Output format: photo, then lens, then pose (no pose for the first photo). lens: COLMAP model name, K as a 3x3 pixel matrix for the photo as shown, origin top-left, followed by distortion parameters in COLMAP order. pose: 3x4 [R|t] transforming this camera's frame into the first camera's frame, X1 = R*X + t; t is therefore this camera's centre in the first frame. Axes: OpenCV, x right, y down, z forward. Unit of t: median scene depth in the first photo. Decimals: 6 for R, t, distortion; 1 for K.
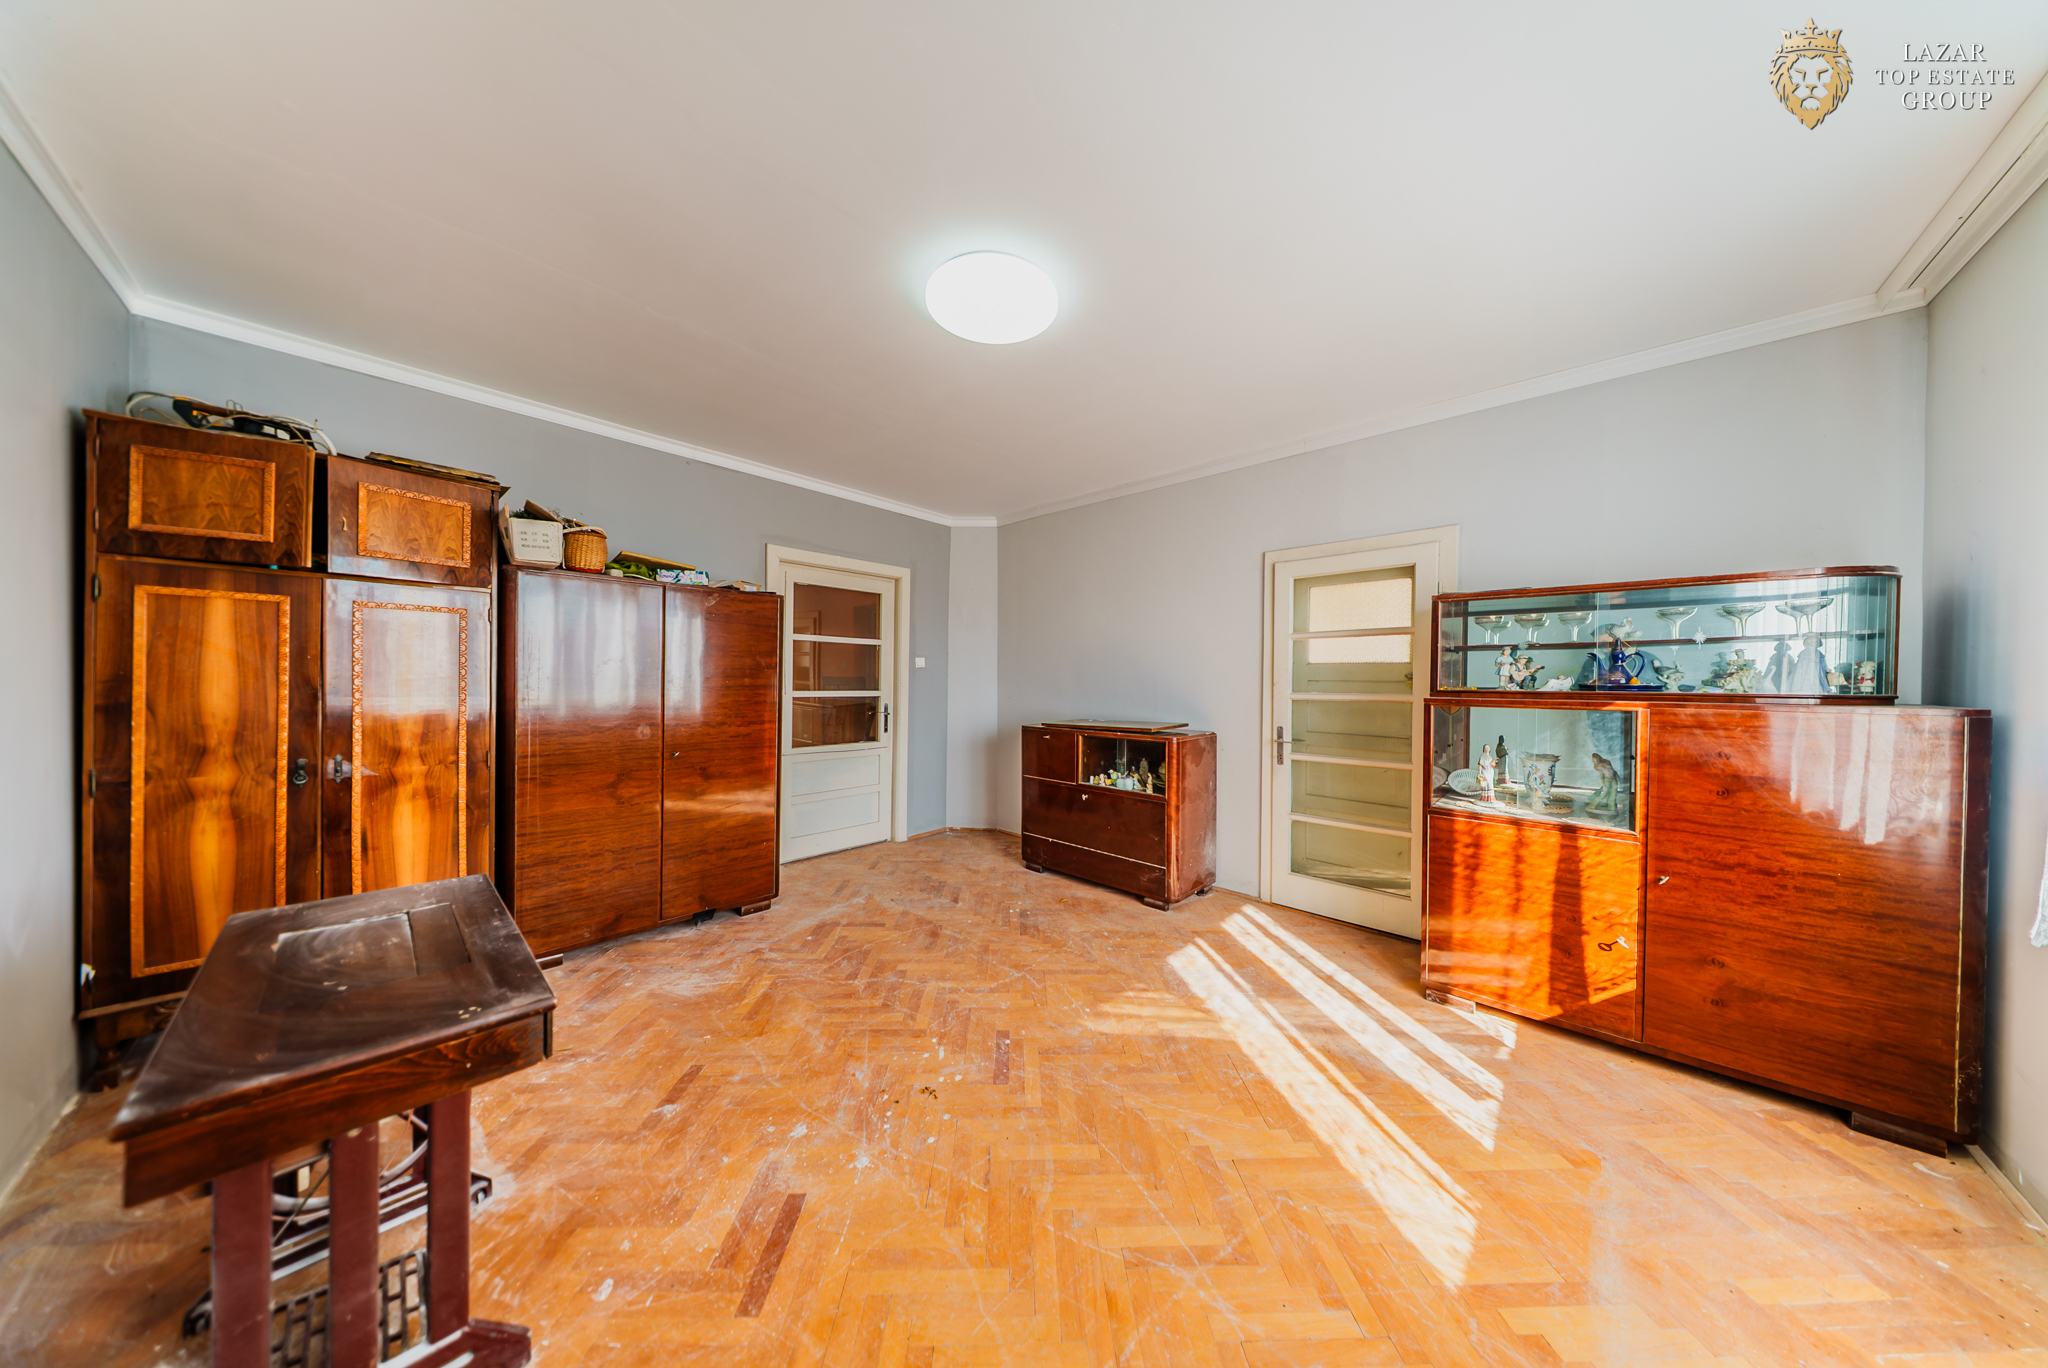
lens RADIAL K [[600.2, 0, 1030.4], [0, 600.2, 683.1], [0, 0, 1]] dist [-0.000397, -0.000389]
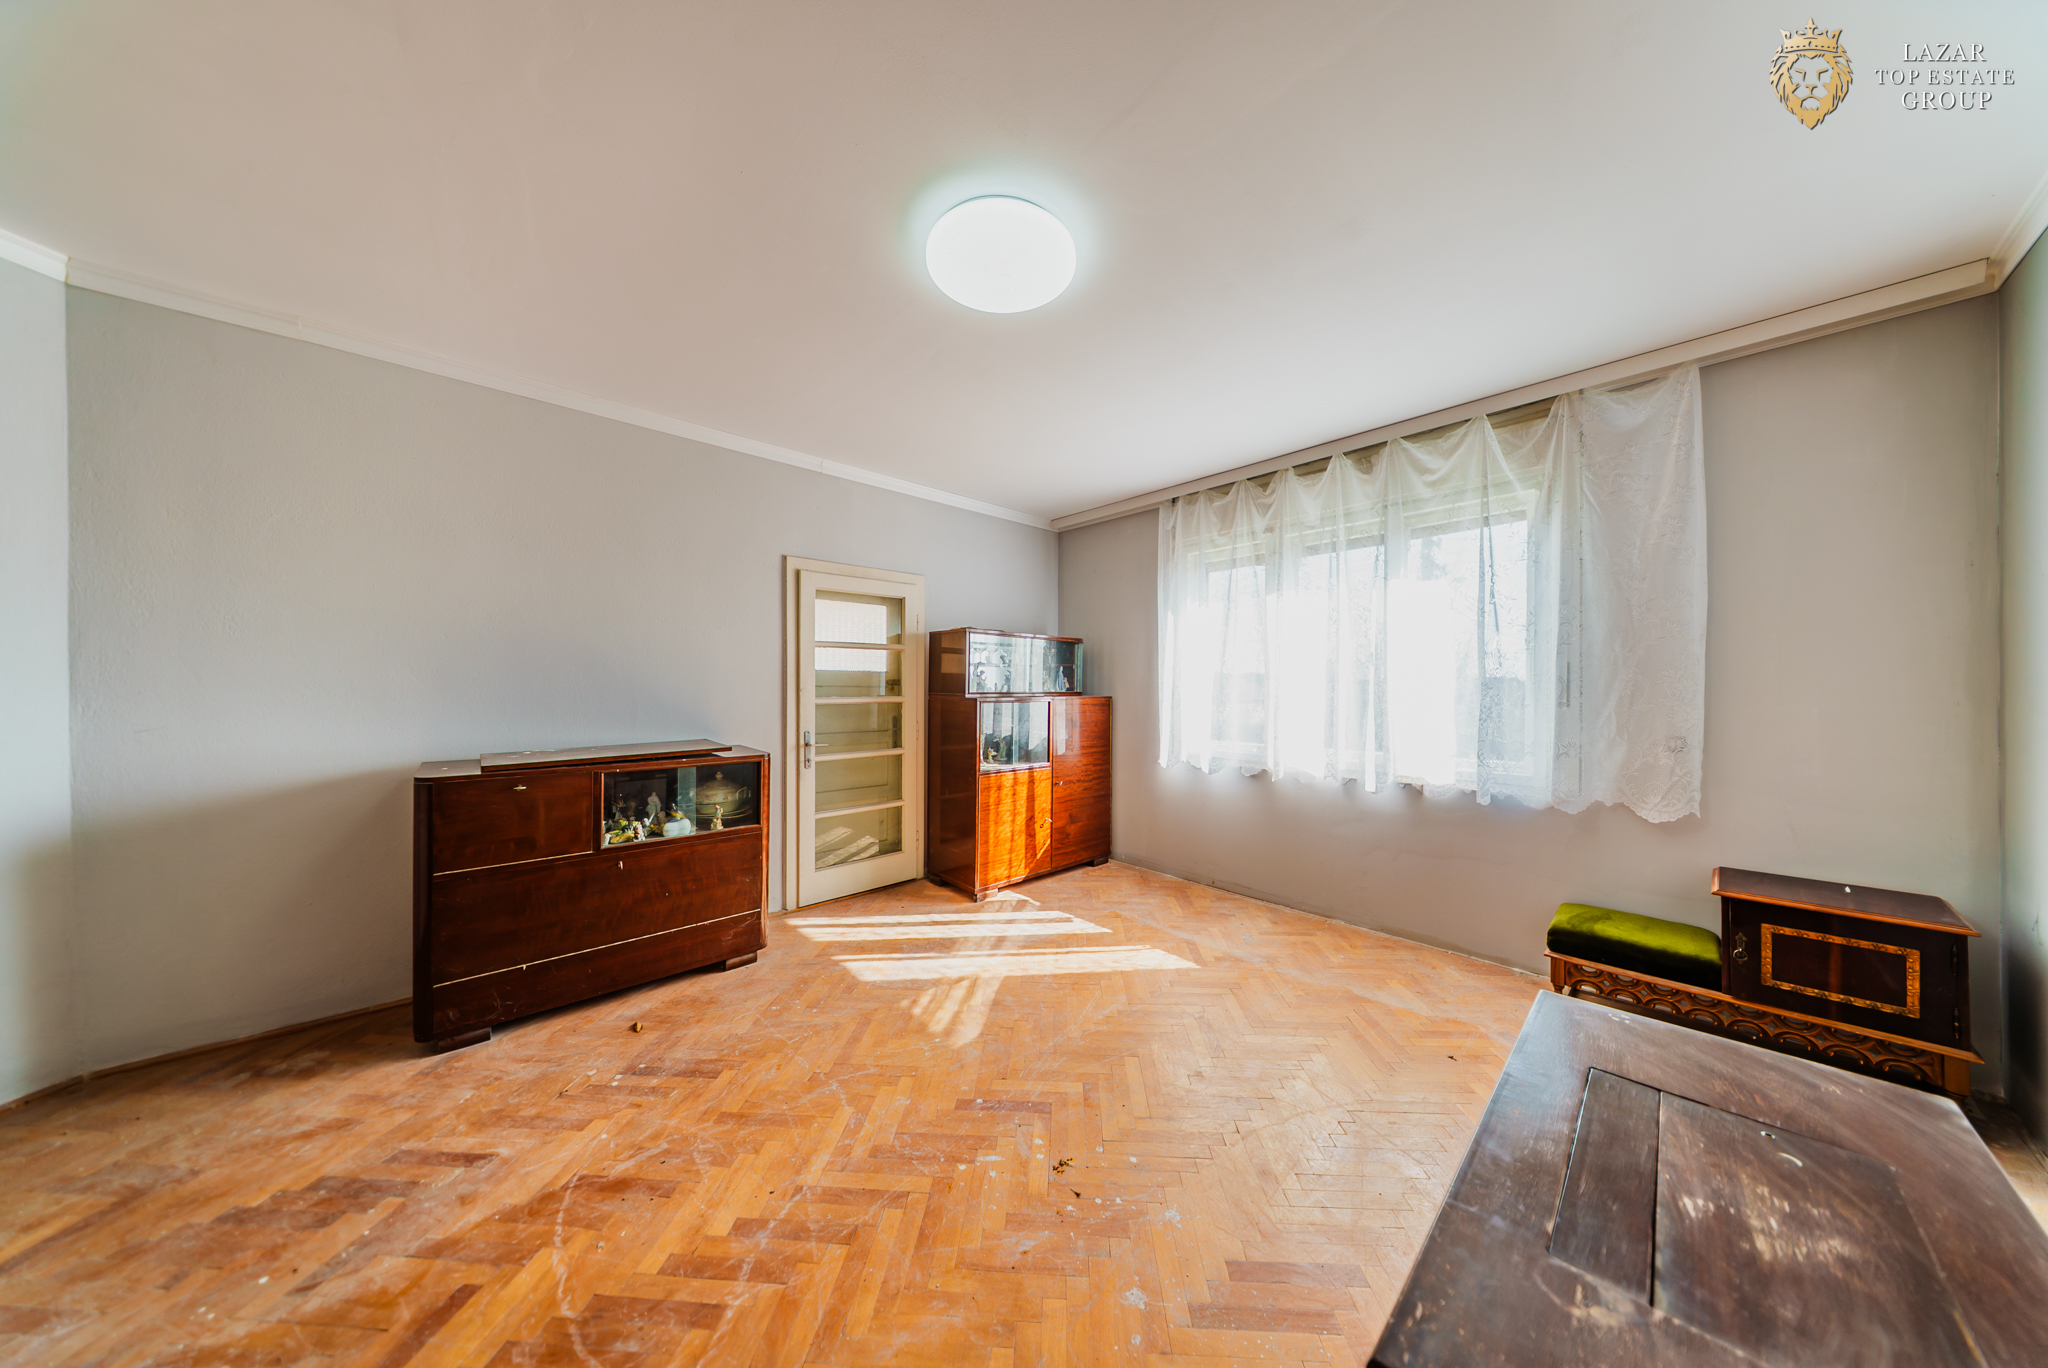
lens RADIAL K [[600.2, 0, 1031.0], [0, 600.2, 685.8], [0, 0, 1]] dist [-0.000397, -0.000389]
pose [[0.077984, -0.005938, 0.996937, -0.746834], [0.003372, 0.999978, 0.005692, -0.012735], [-0.996949, 0.002918, 0.078002, 0.704356]]
